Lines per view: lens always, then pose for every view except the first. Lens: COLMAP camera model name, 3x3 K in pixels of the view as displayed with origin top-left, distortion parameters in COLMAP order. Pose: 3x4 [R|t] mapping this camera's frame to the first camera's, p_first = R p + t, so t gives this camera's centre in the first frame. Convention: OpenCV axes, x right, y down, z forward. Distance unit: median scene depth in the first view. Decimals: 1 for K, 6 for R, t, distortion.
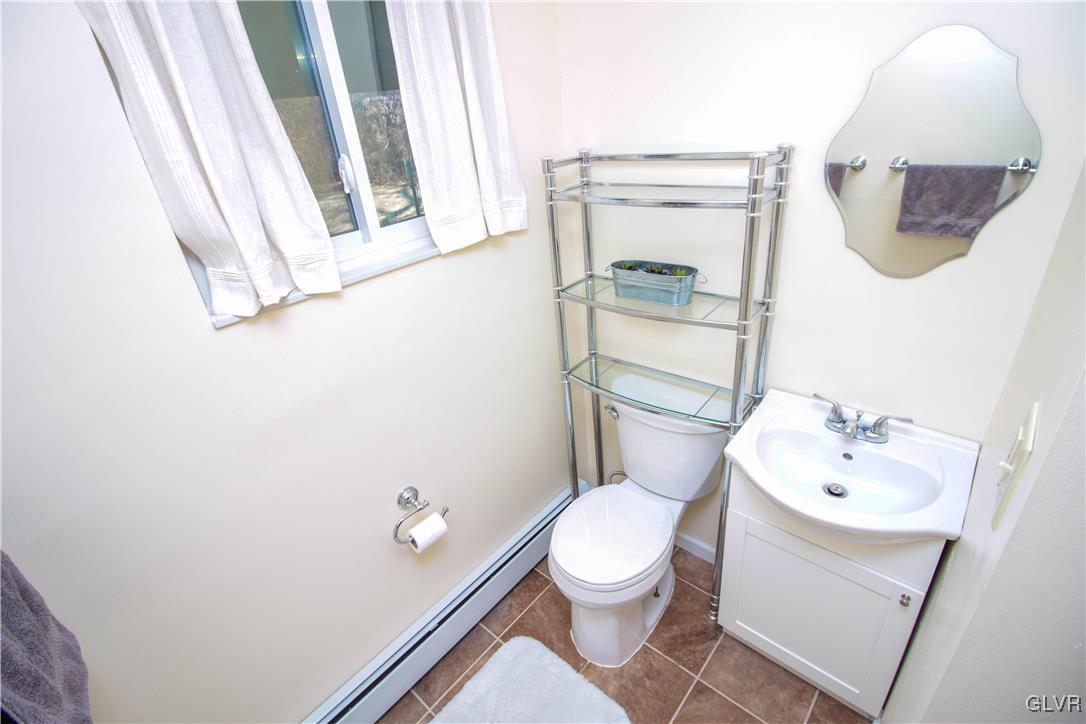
lens RADIAL K [[498.9, 0, 540.2], [0, 498.9, 364.8], [0, 0, 1]] dist [-0.015073, -0.001481]
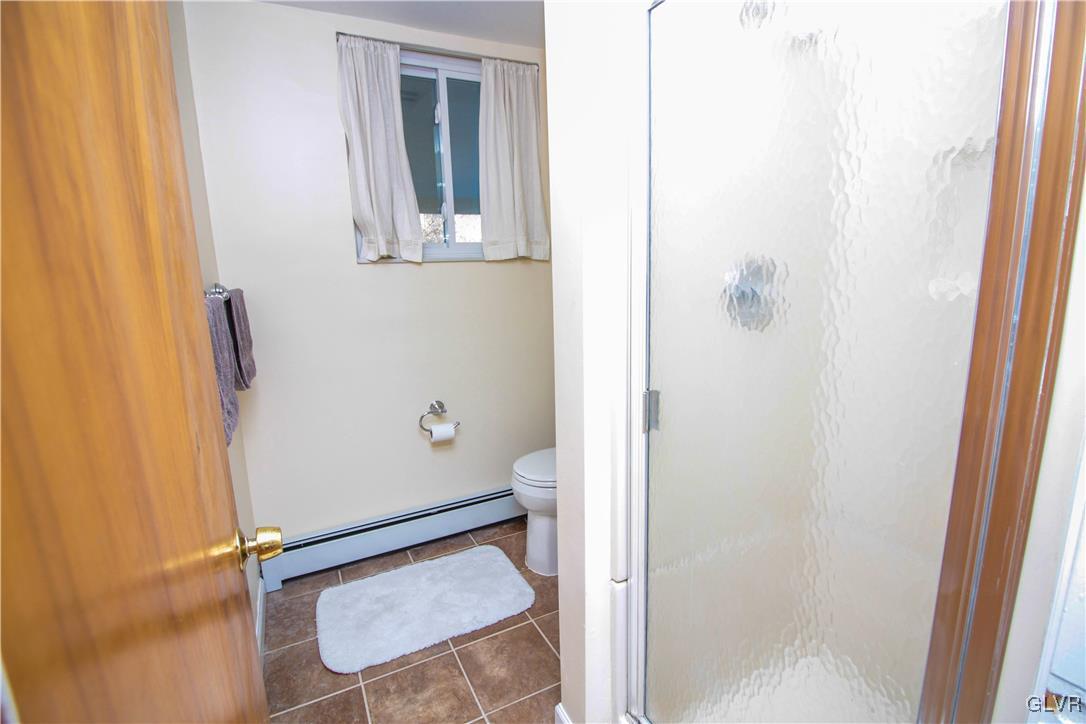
lens RADIAL K [[498.9, 0, 544.4], [0, 498.9, 361.7], [0, 0, 1]] dist [-0.015073, -0.001481]
pose [[0.935075, 0.136596, -0.327072, 0.585246], [-0.219098, 0.948103, -0.230428, 0.449281], [0.278622, 0.287128, 0.916475, -0.411870]]
